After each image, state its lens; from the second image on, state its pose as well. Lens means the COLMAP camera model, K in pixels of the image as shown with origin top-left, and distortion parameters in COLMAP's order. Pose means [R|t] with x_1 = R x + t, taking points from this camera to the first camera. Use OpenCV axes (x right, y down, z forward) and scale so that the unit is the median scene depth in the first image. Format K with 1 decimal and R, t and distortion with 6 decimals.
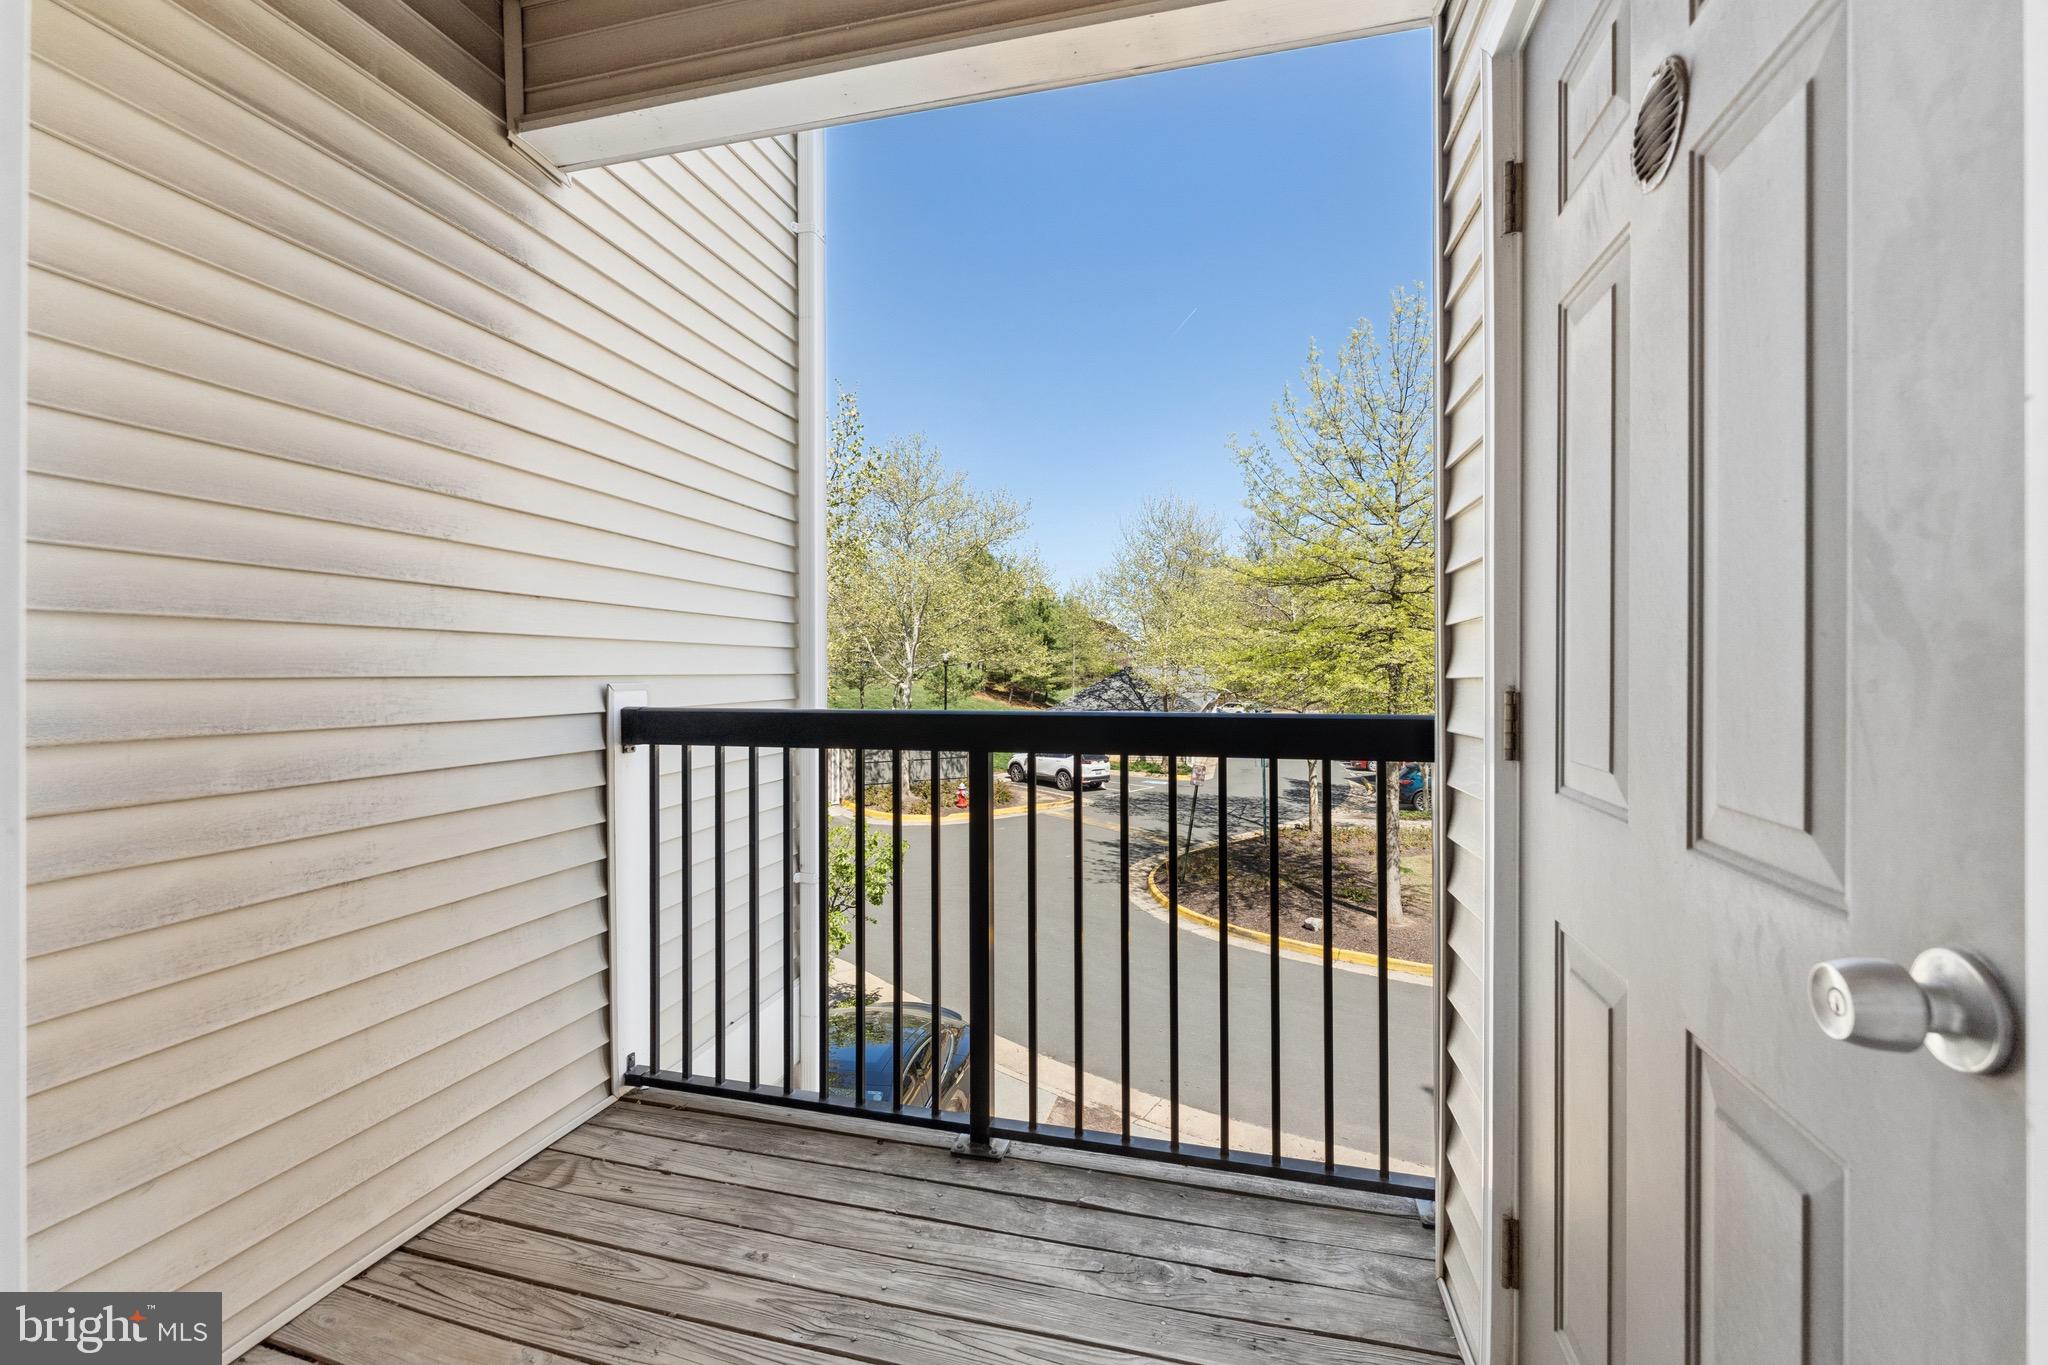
lens RADIAL K [[873.9, 0, 1008.9], [0, 873.9, 690.9], [0, 0, 1]] dist [-0.003218, -0.000077]
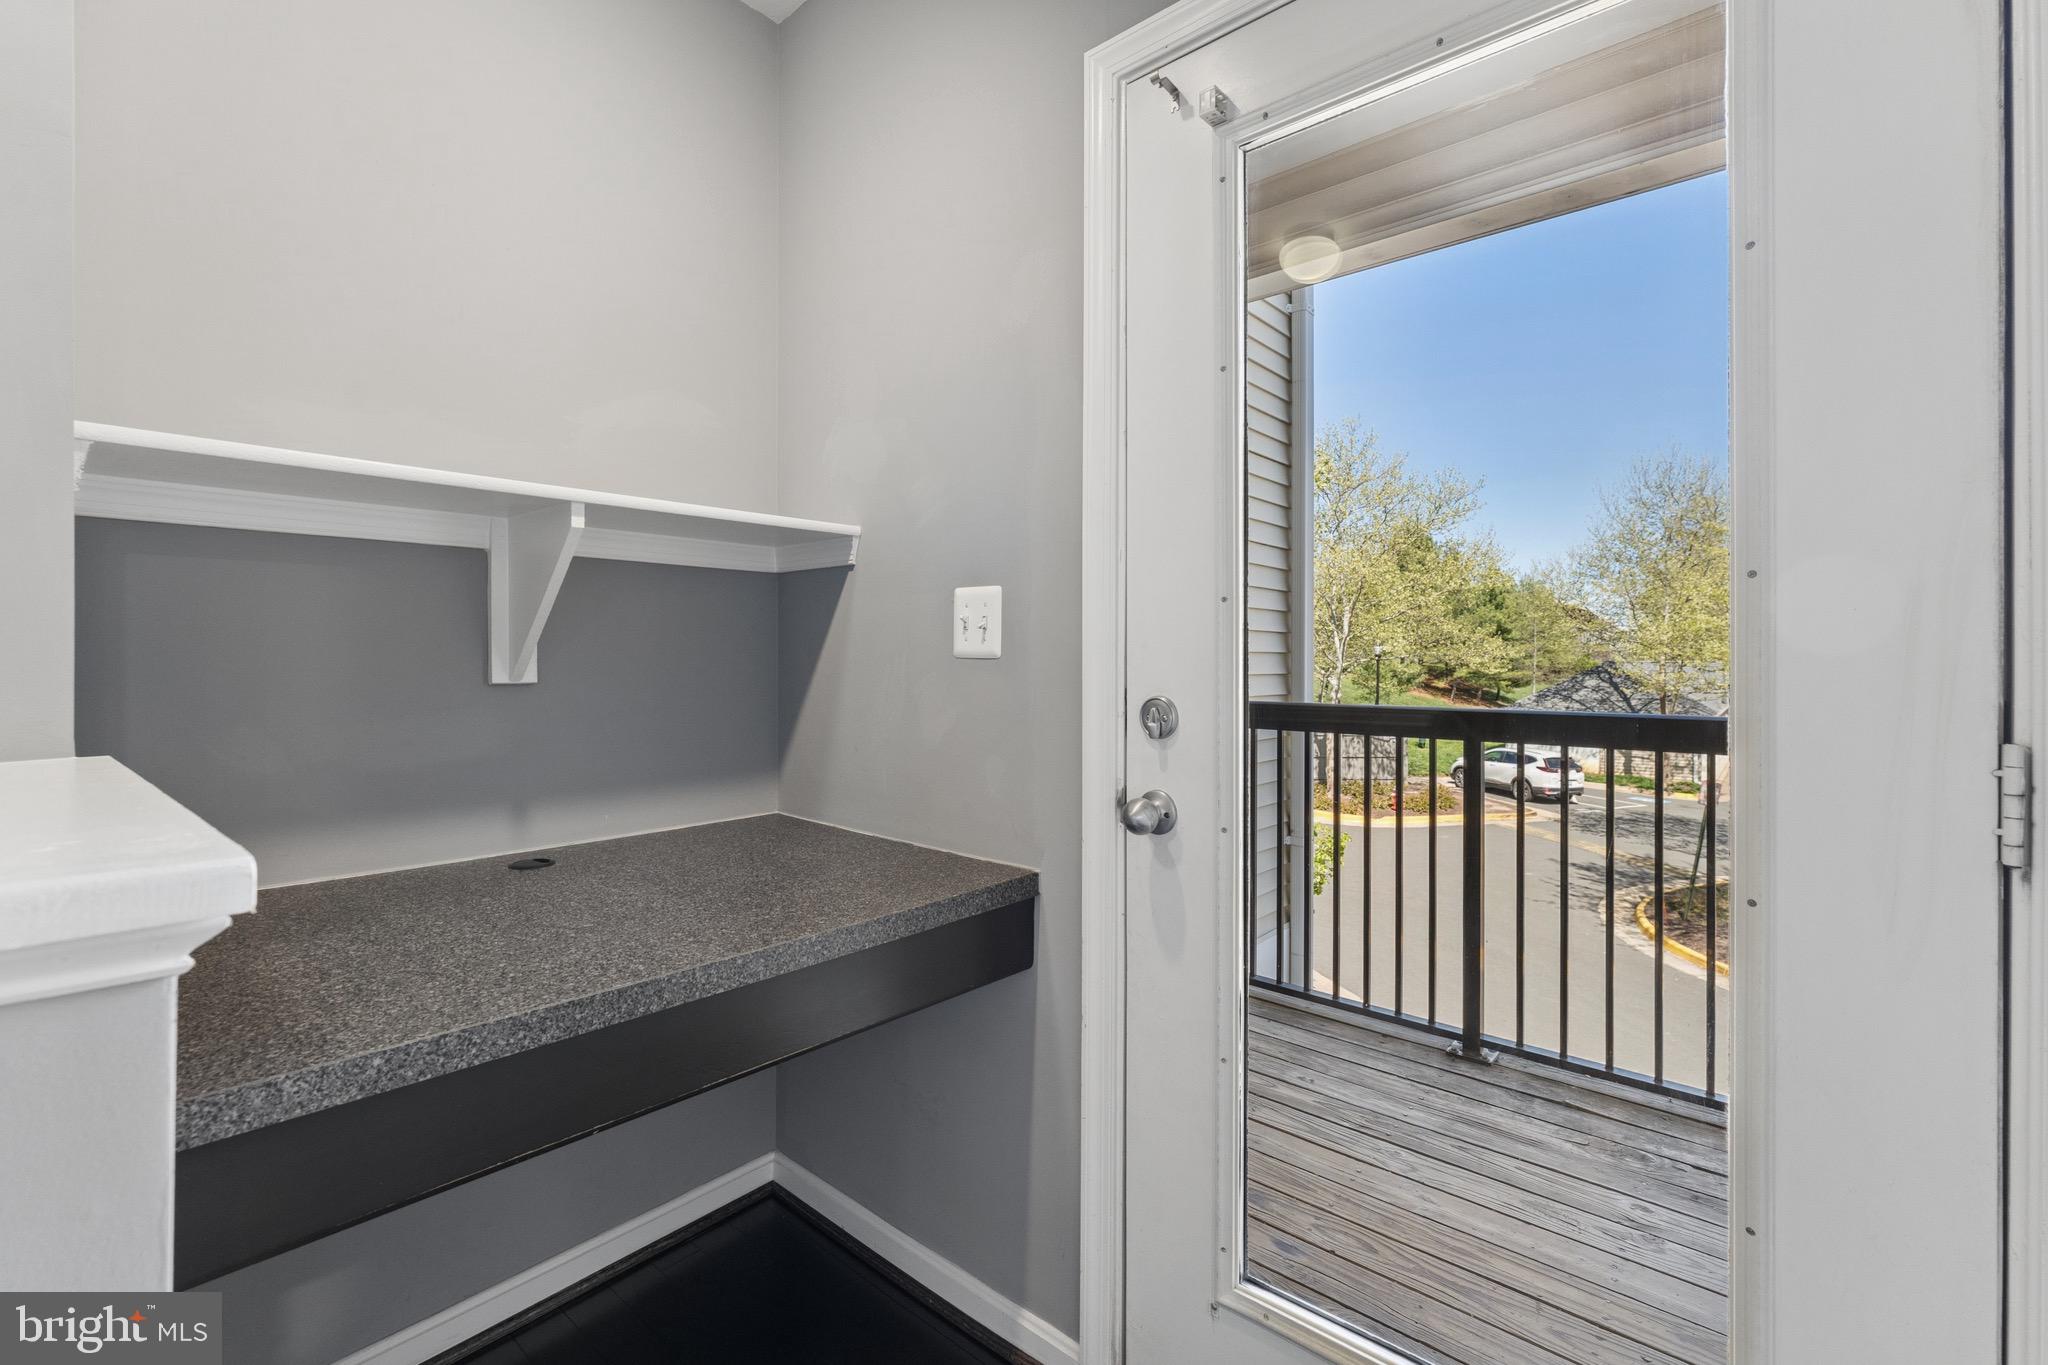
lens RADIAL K [[873.9, 0, 1017.5], [0, 873.9, 669.2], [0, 0, 1]] dist [-0.003218, -0.000077]
pose [[0.895759, 0.008915, -0.444452, -0.065089], [-0.016025, 0.999797, -0.012243, -0.007820], [0.444252, 0.018089, 0.895719, -0.432517]]
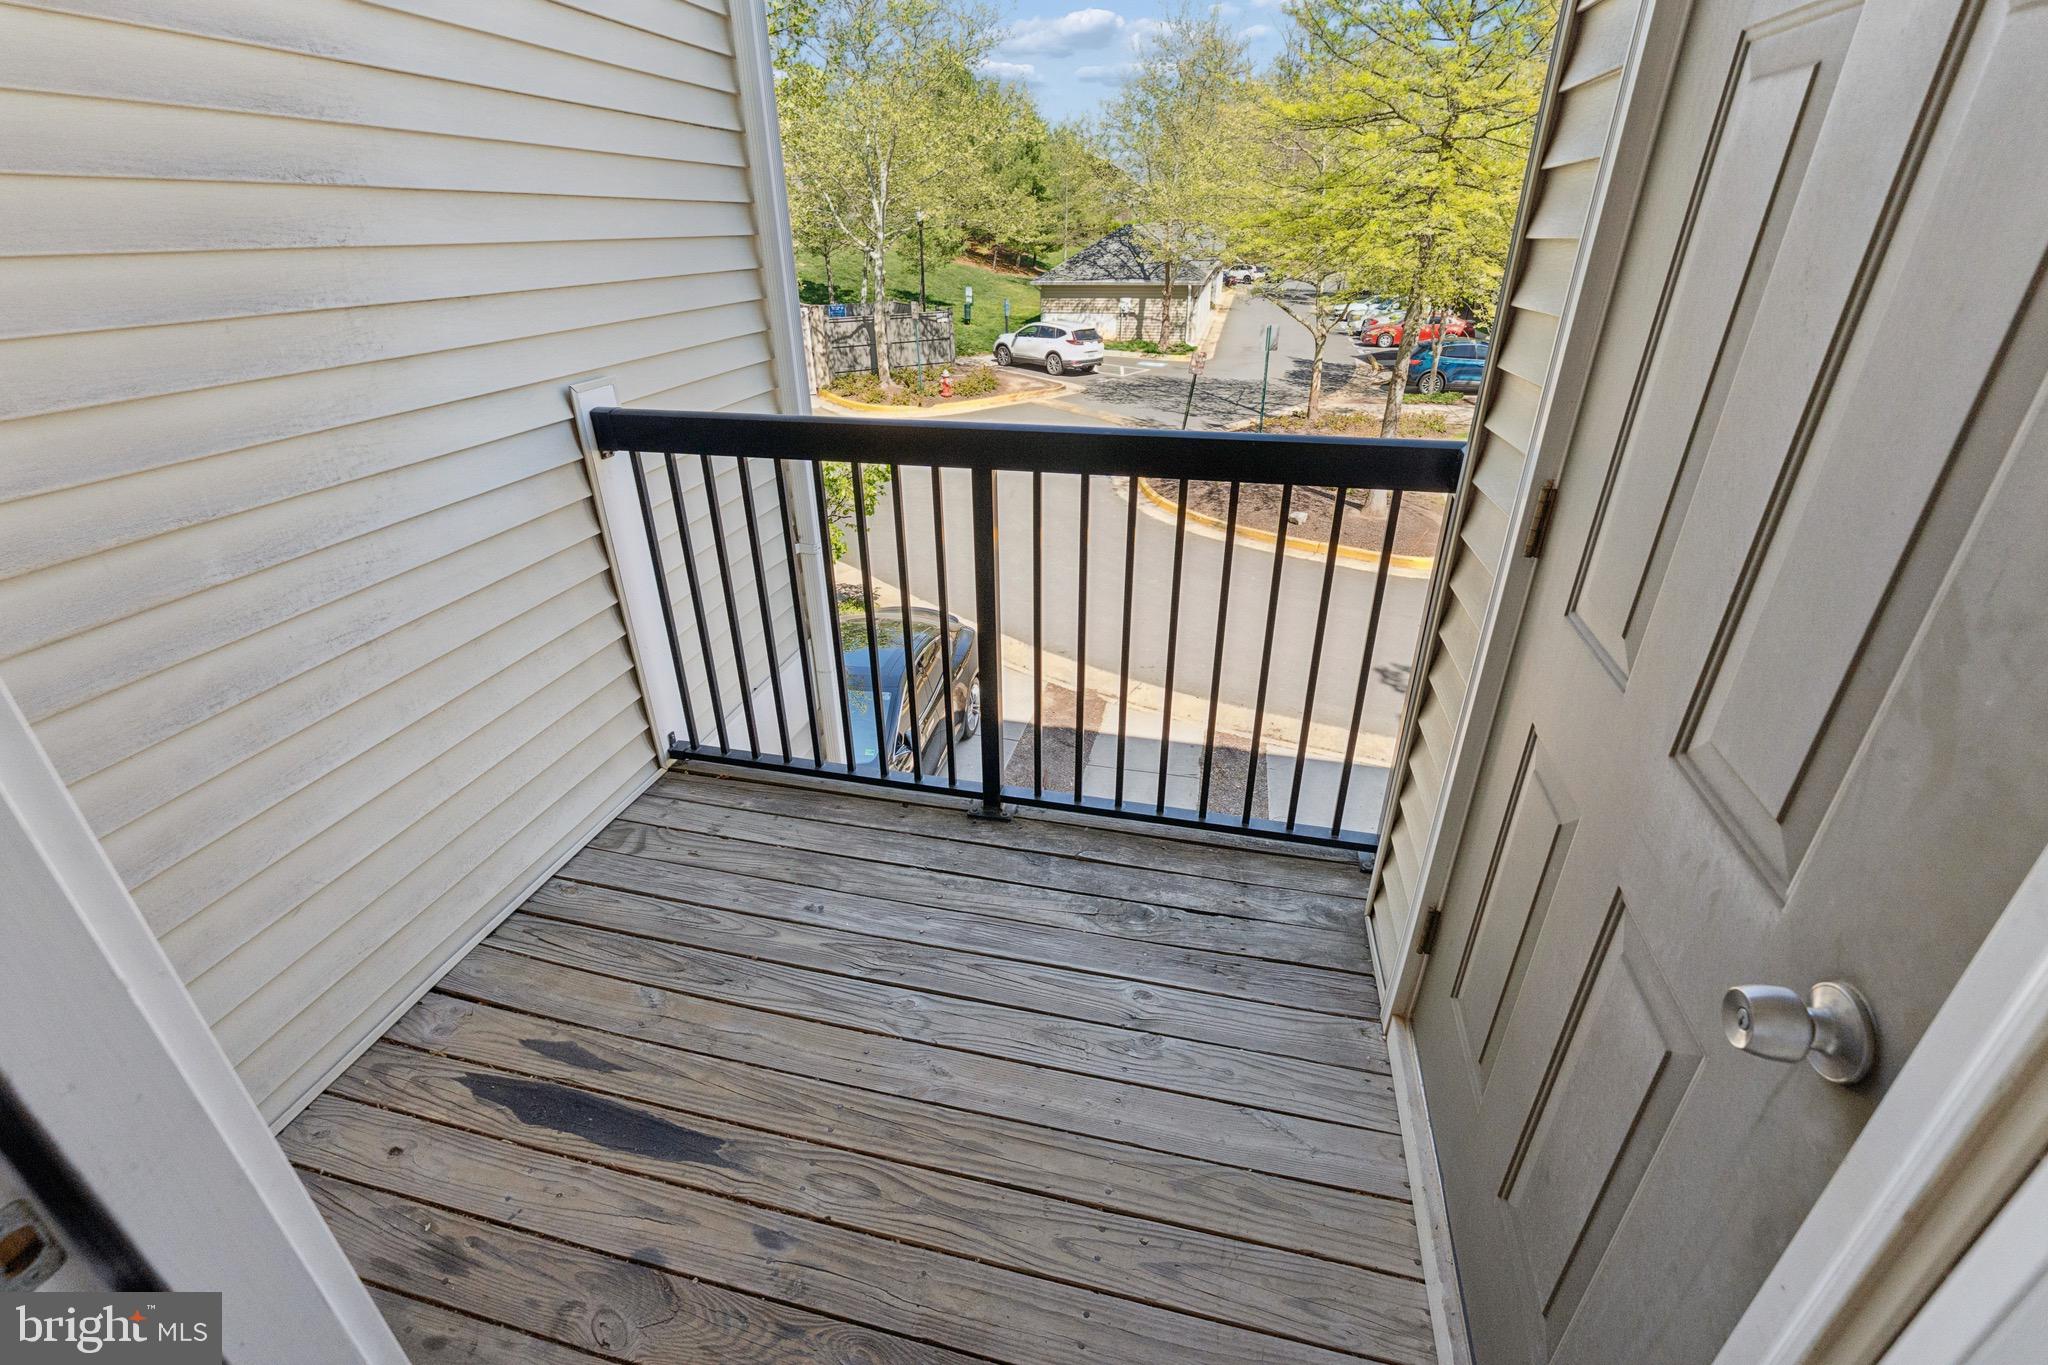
lens RADIAL K [[873.9, 0, 1018.9], [0, 873.9, 700.1], [0, 0, 1]] dist [-0.003218, -0.000077]
pose [[0.999603, -0.020758, 0.019057, -0.016689], [0.009786, 0.889917, 0.456018, -0.134697], [-0.026425, -0.455650, 0.889766, 0.032336]]
